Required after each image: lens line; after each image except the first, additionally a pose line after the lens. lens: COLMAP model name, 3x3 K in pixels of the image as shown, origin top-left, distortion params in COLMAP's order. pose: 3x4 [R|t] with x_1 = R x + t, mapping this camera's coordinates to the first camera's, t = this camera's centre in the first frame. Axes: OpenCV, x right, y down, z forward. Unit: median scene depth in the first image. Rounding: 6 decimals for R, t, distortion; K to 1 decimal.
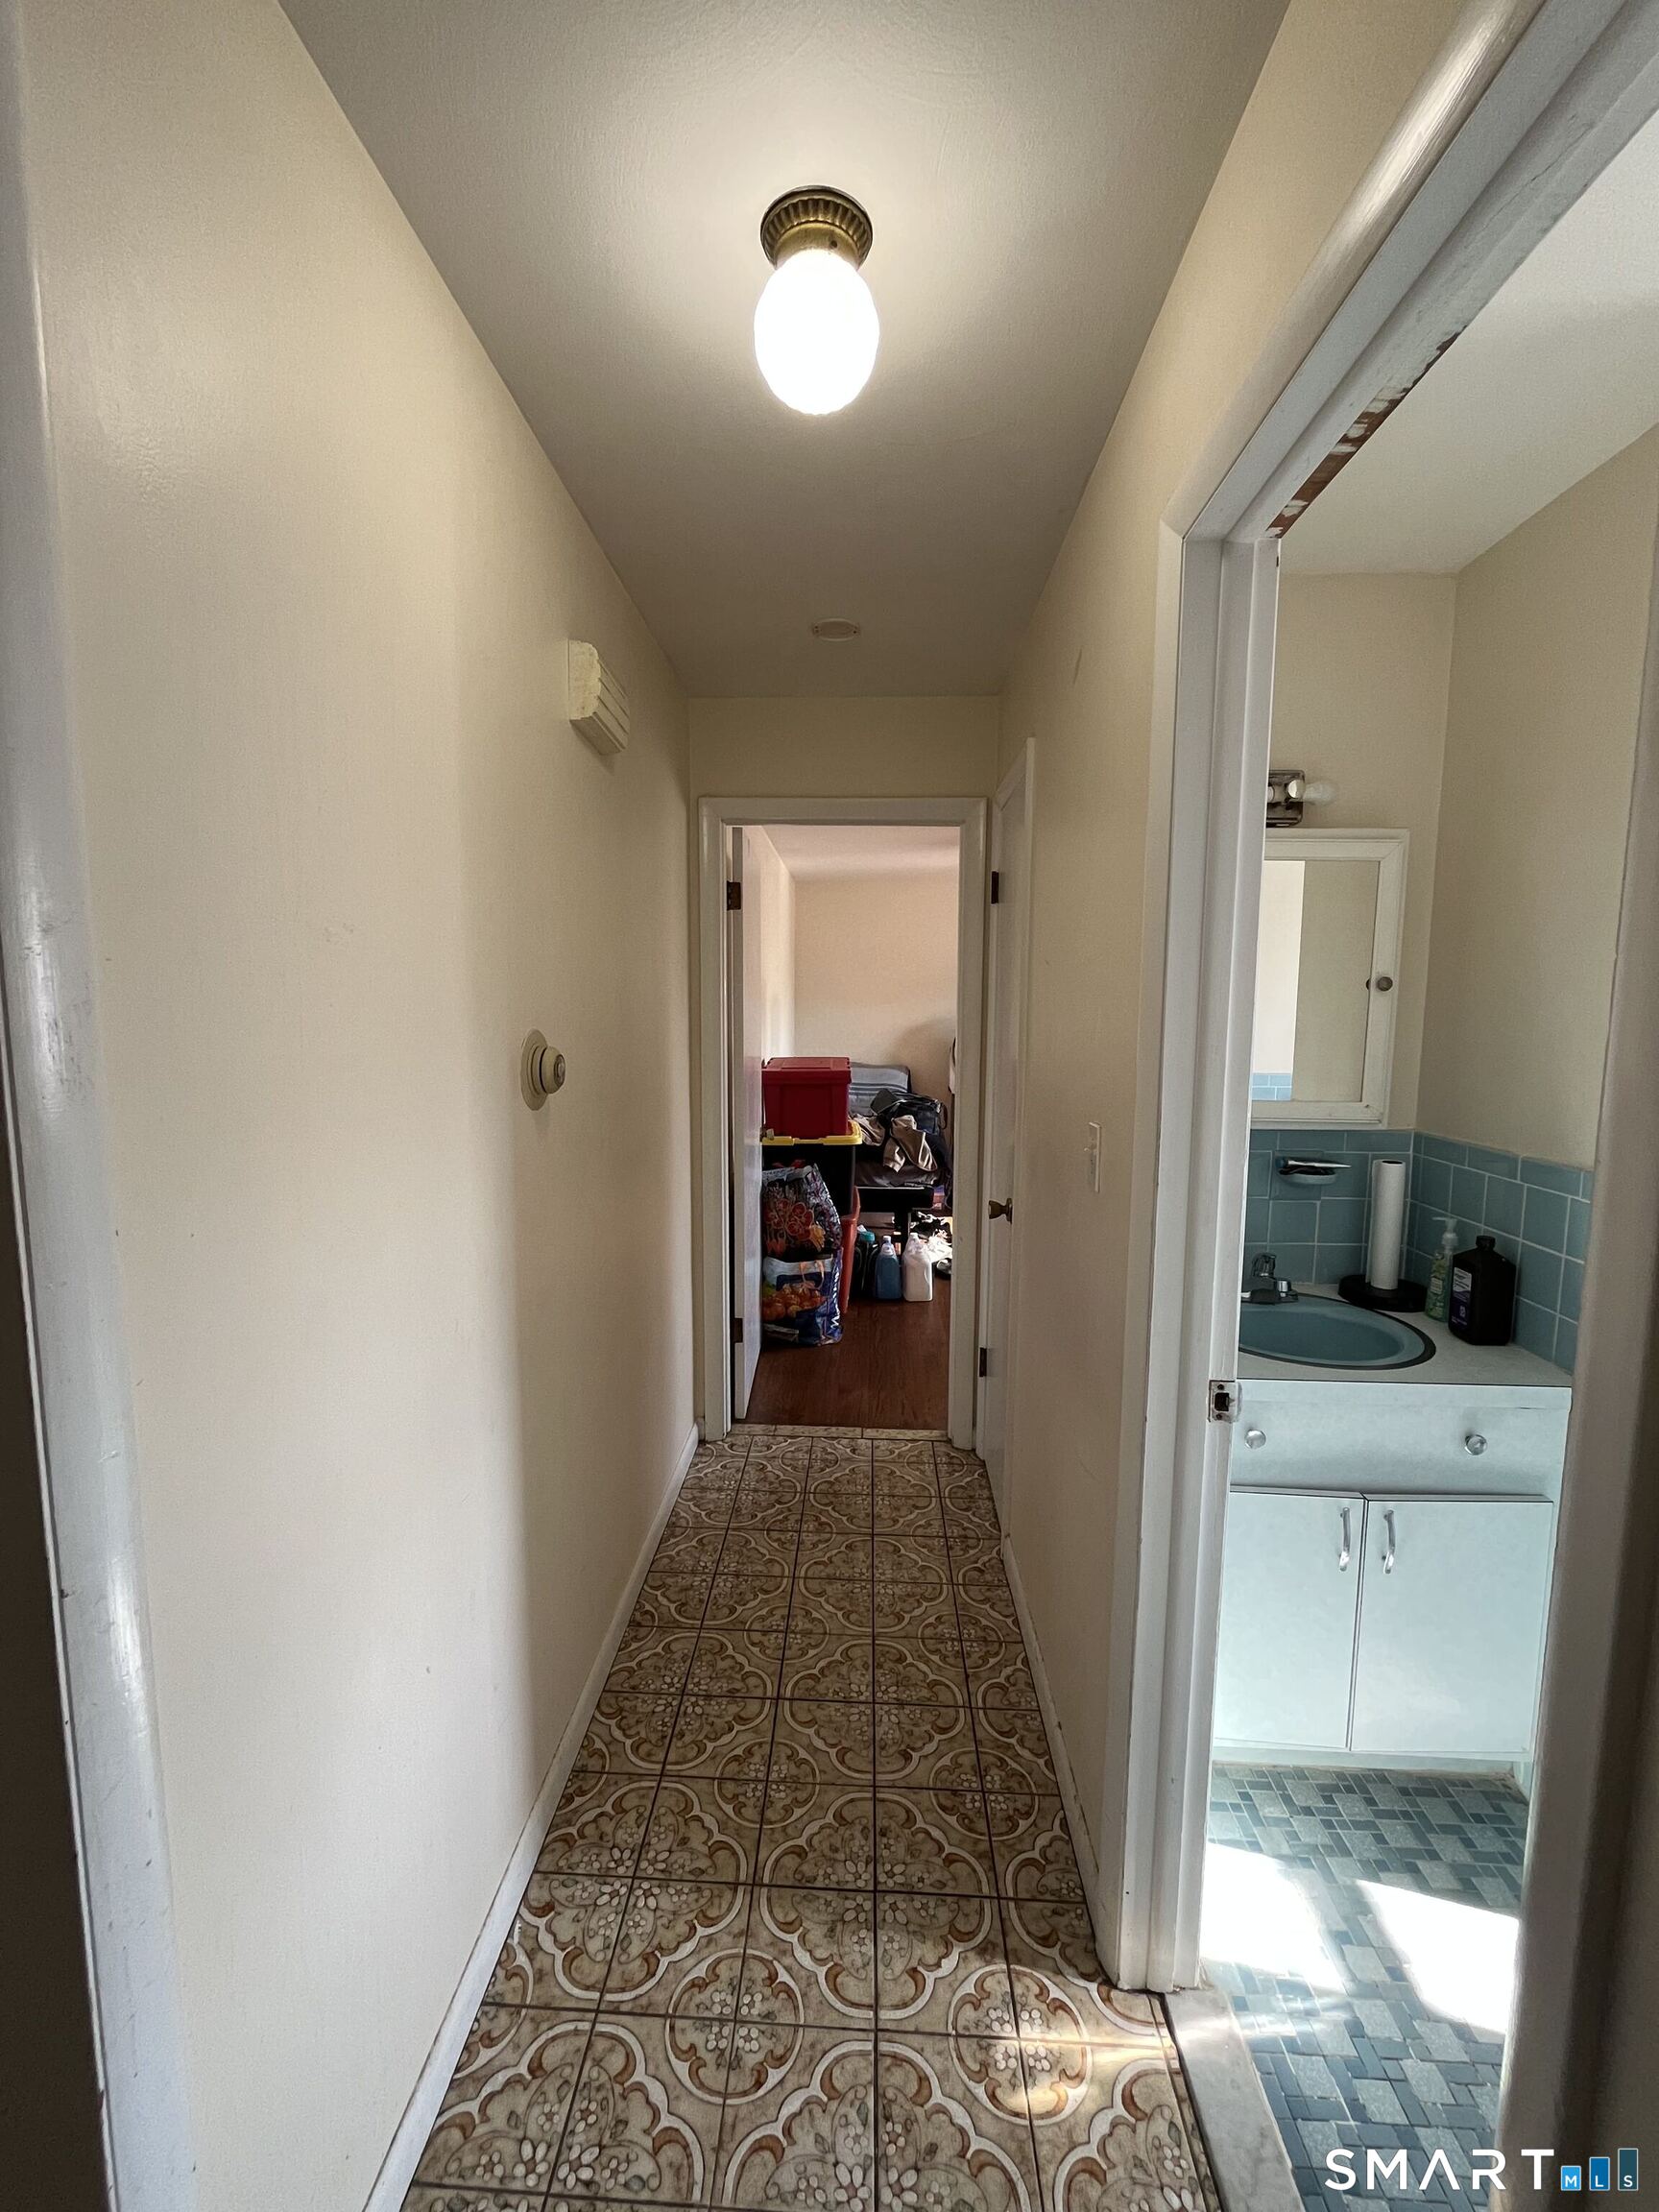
lens RADIAL K [[893.2, 0, 827.9], [0, 893.2, 1106.5], [0, 0, 1]] dist [-0.002580, 0.000431]
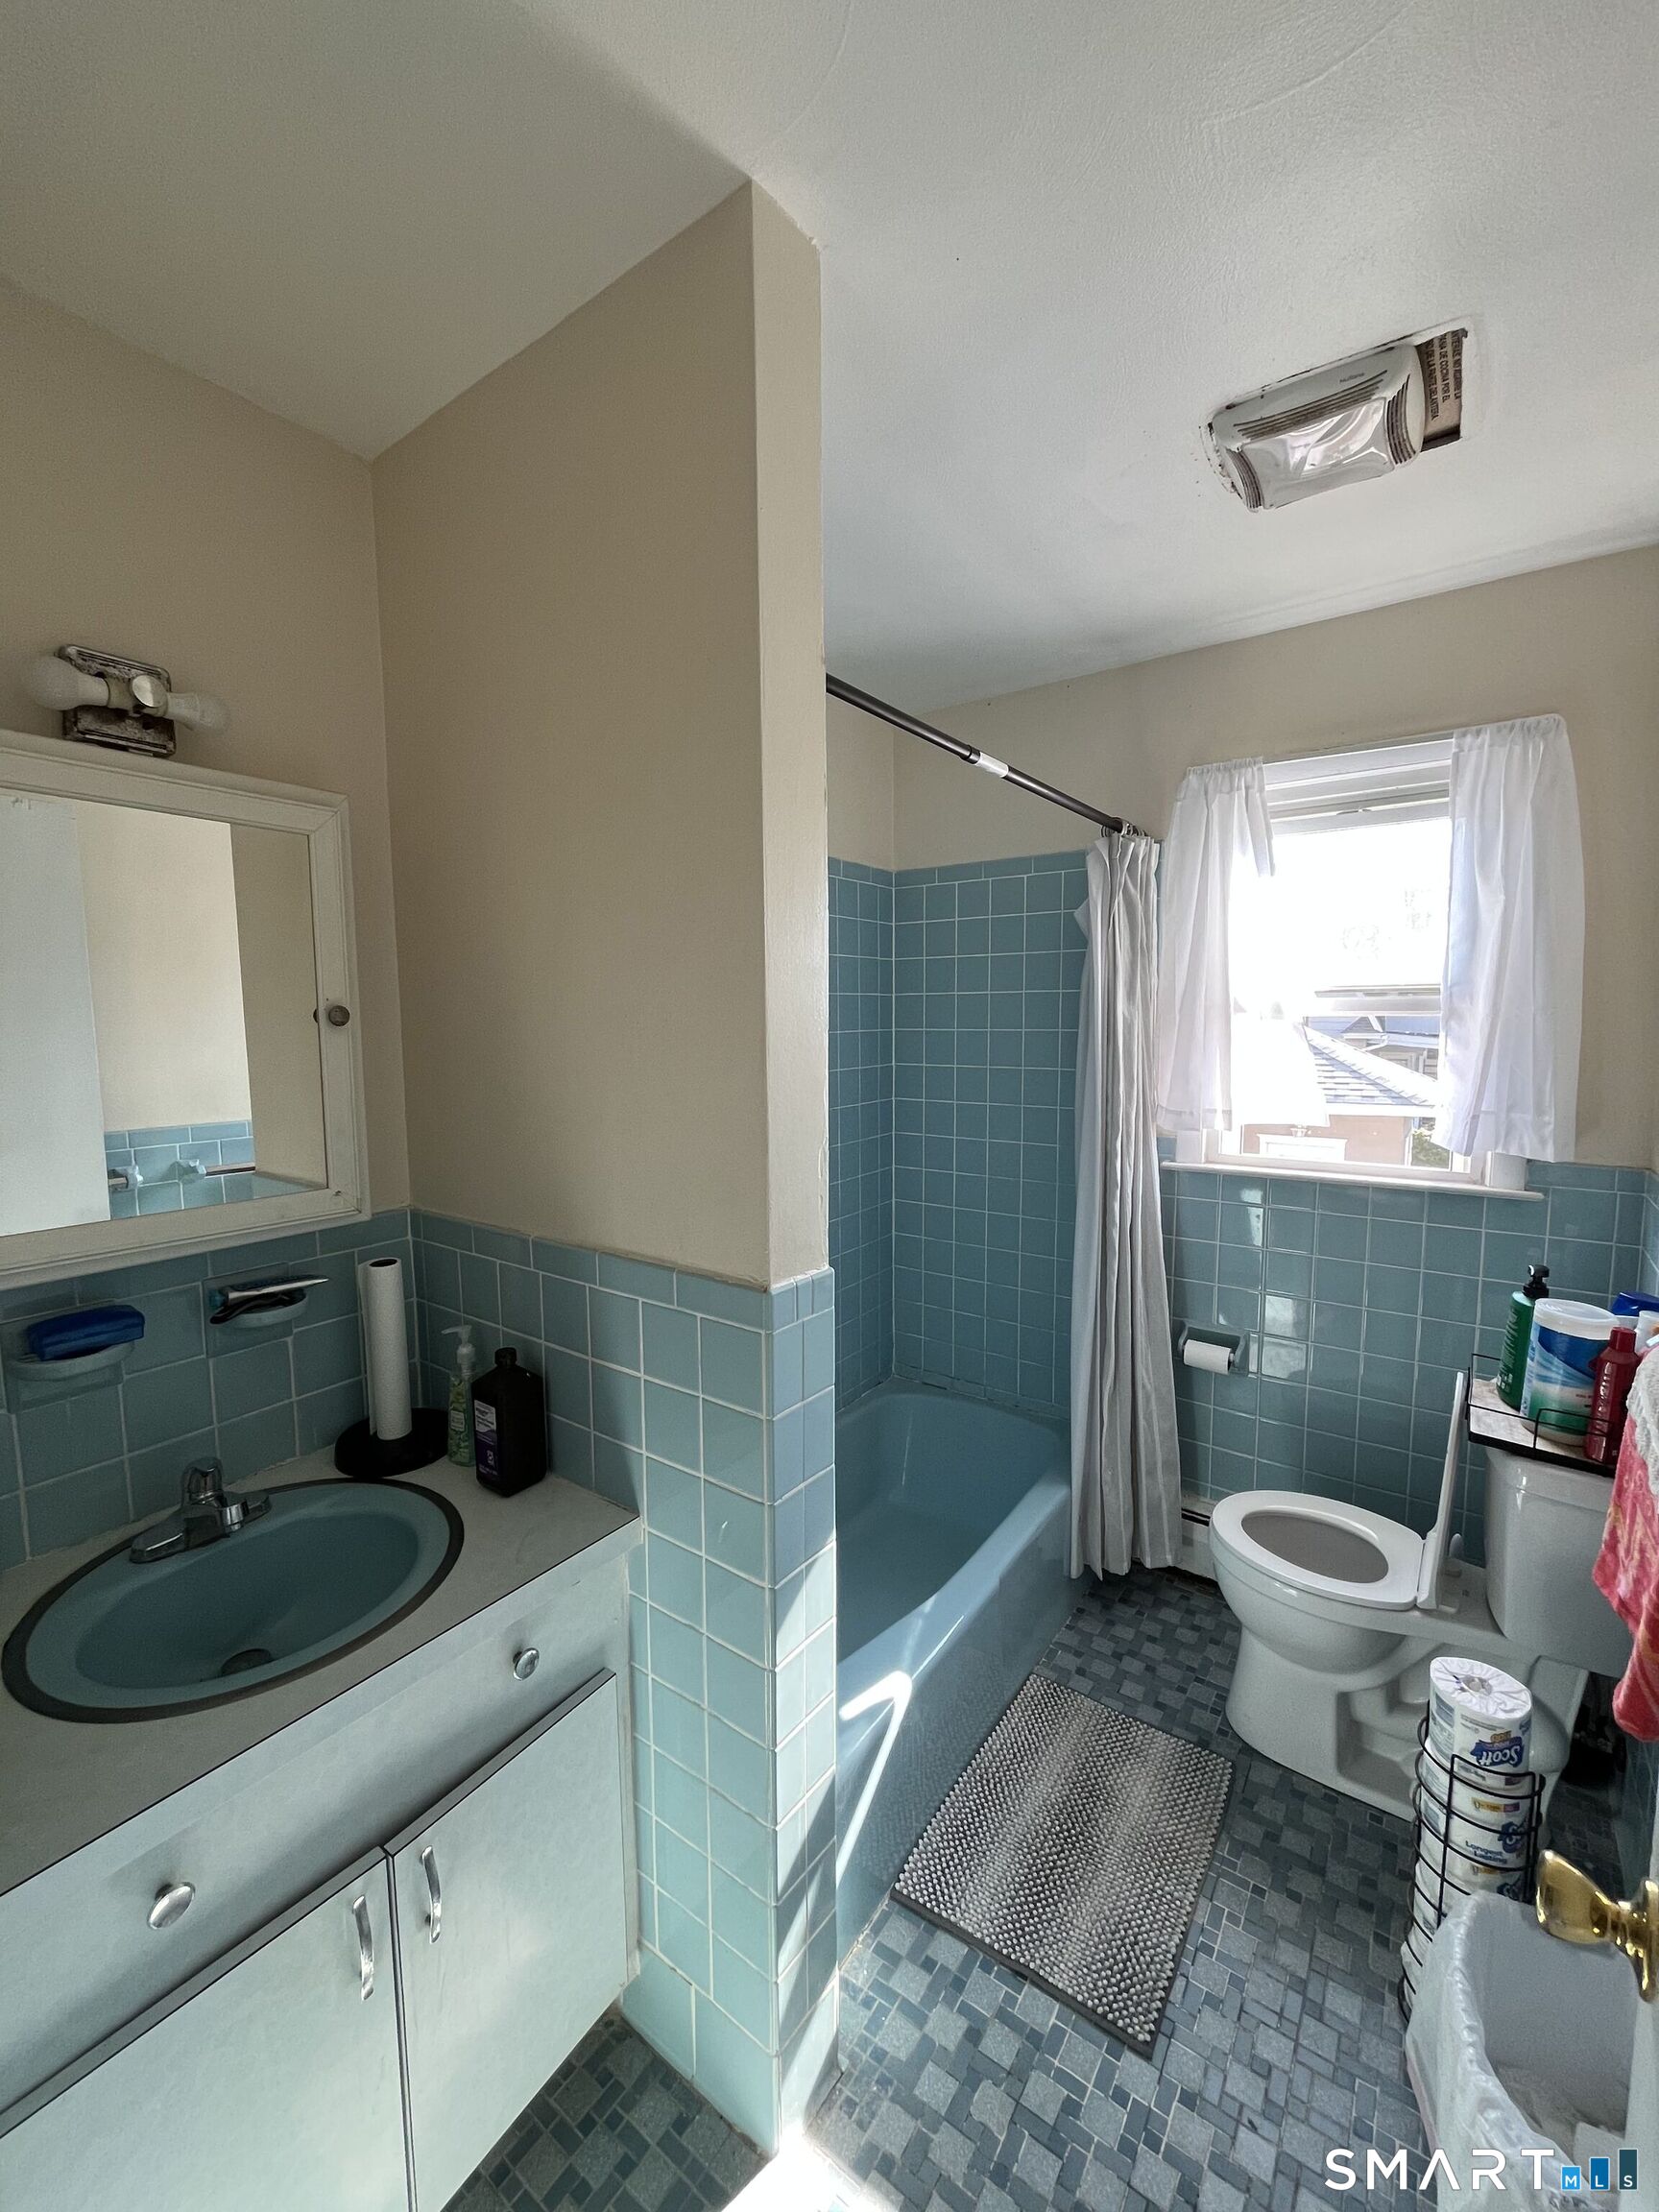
lens RADIAL K [[893.2, 0, 825.5], [0, 893.2, 1095.8], [0, 0, 1]] dist [-0.002580, 0.000431]
pose [[0.547509, -0.090844, 0.831854, 0.252222], [0.100978, 0.993998, 0.042090, -0.067333], [-0.830685, 0.060954, 0.553396, 0.312482]]
